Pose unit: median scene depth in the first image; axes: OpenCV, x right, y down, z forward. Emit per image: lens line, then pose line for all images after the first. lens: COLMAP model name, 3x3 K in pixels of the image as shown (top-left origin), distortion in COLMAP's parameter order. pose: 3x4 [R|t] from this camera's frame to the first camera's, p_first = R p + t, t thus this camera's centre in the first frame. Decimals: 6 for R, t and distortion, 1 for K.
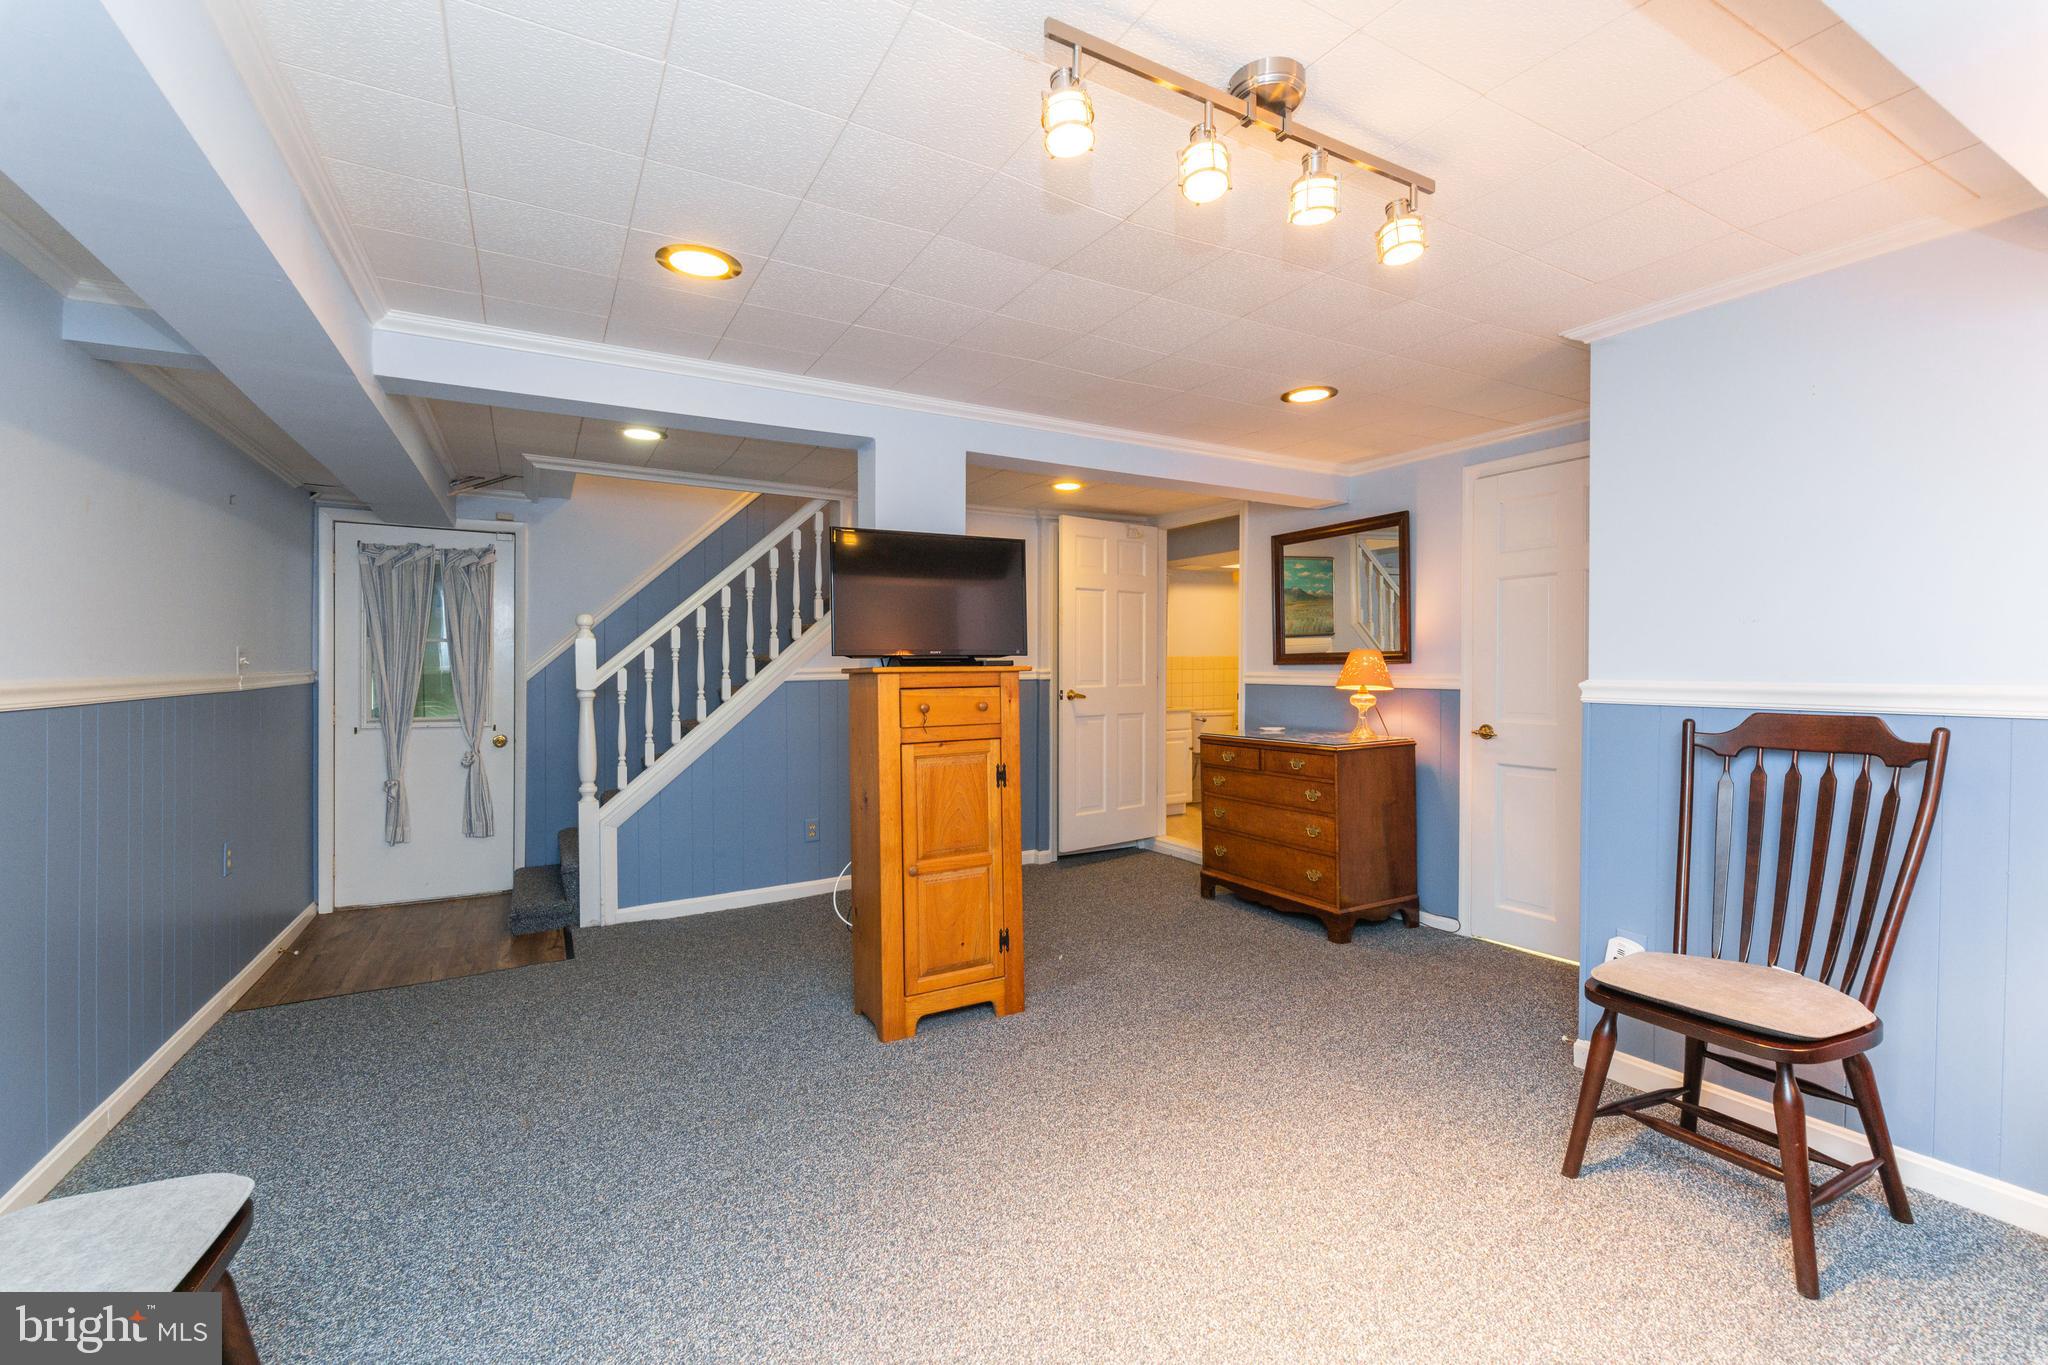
lens RADIAL K [[886.6, 0, 1027.5], [0, 886.6, 664.8], [0, 0, 1]] dist [0.003069, -0.000012]
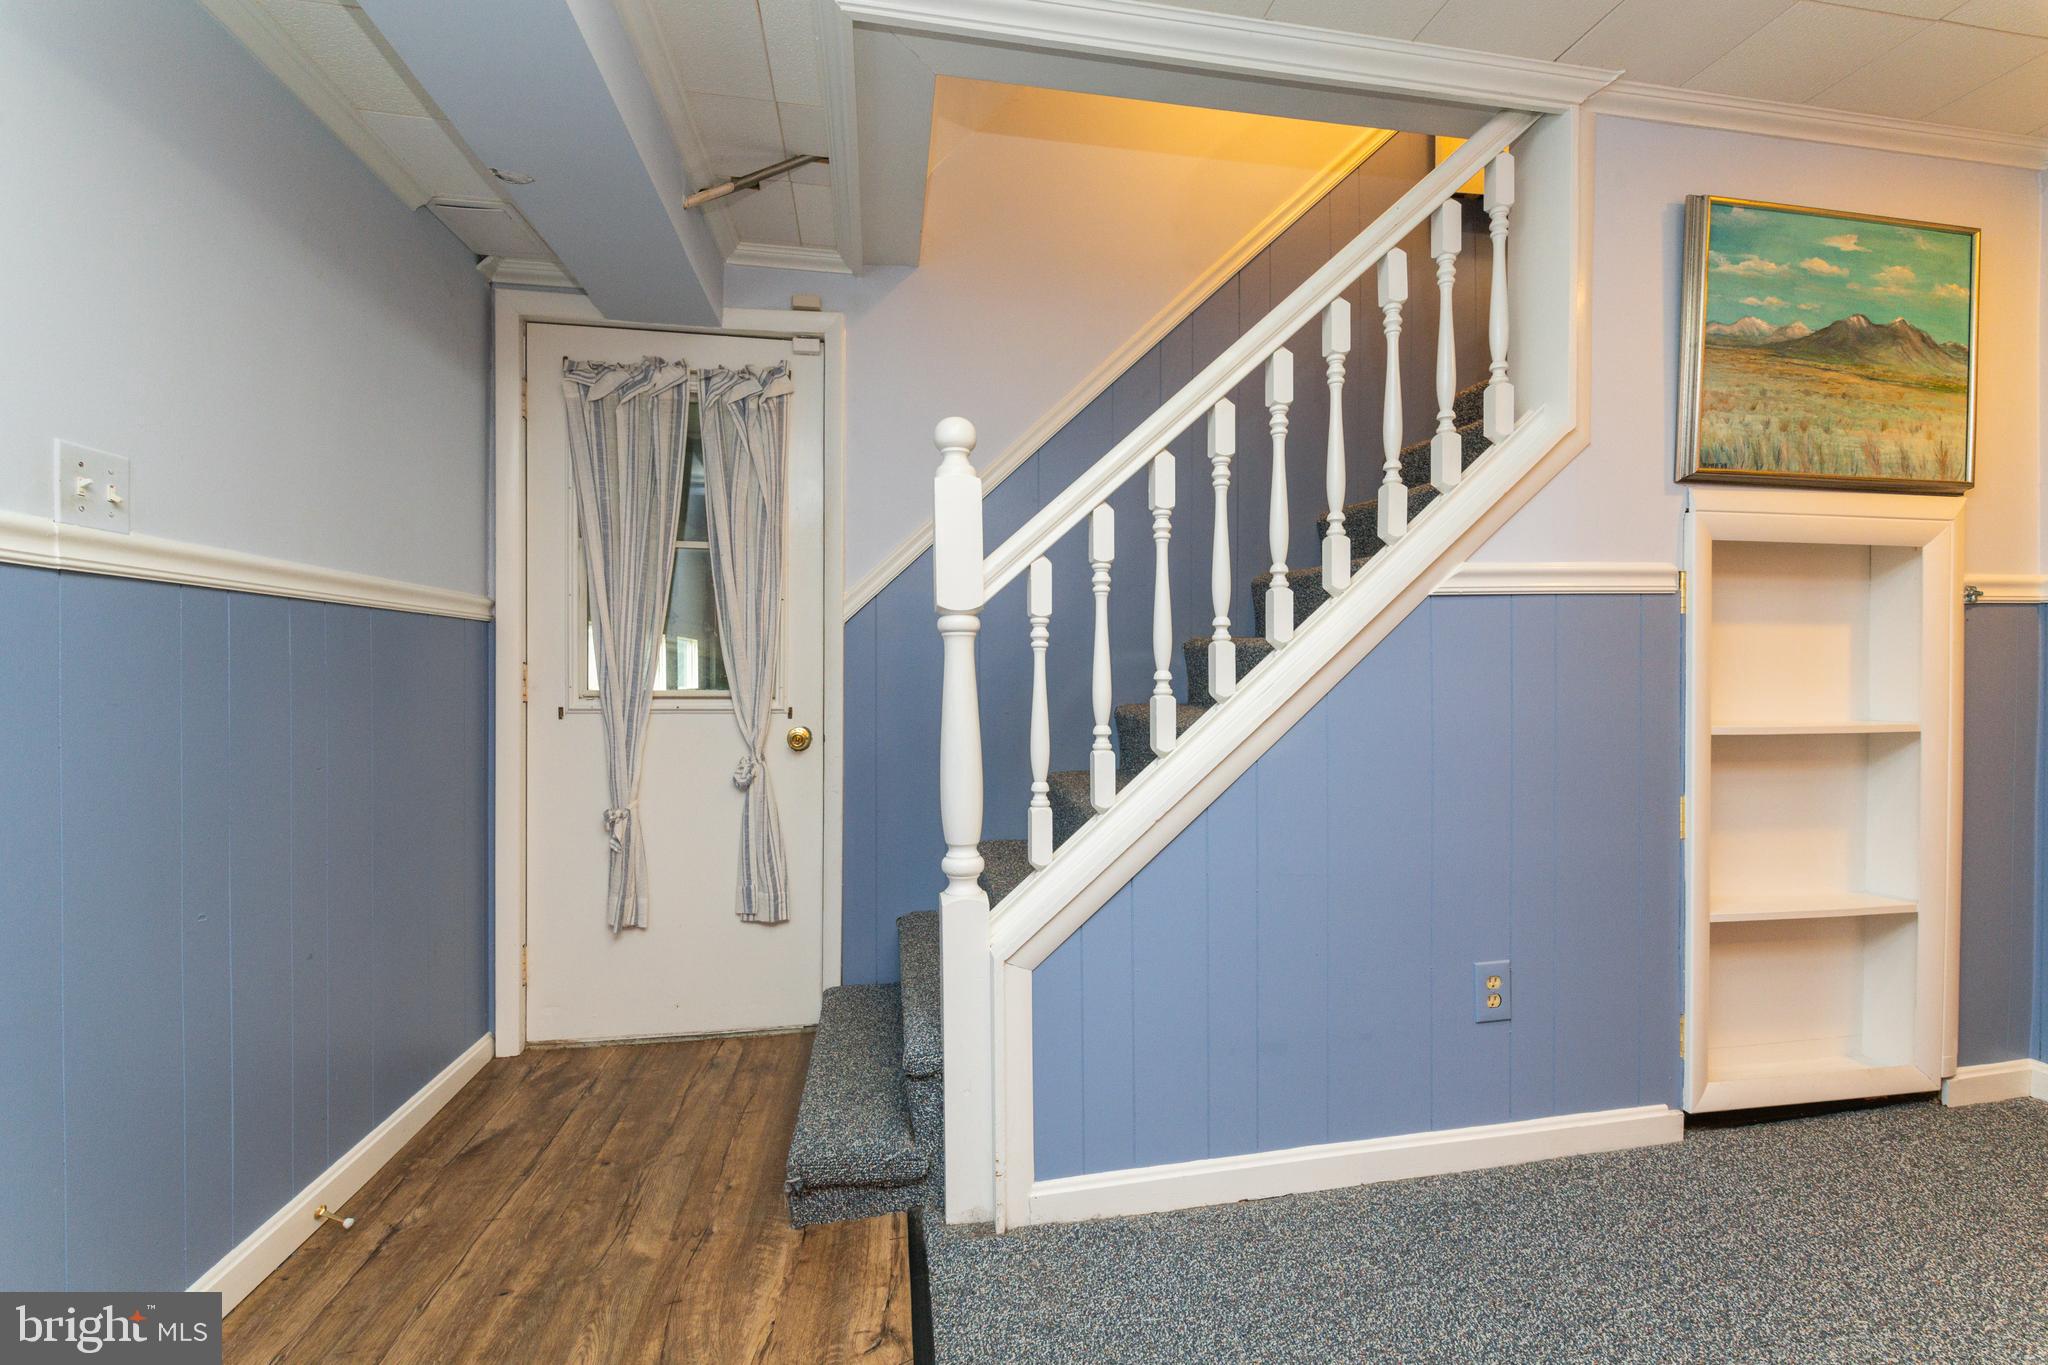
lens RADIAL K [[886.6, 0, 1027.5], [0, 886.6, 664.8], [0, 0, 1]] dist [0.003069, -0.000012]
pose [[0.939564, -0.007313, -0.342294, -0.310618], [0.002433, 0.999889, -0.014683, 0.054106], [0.342364, 0.012963, 0.939478, 0.596192]]
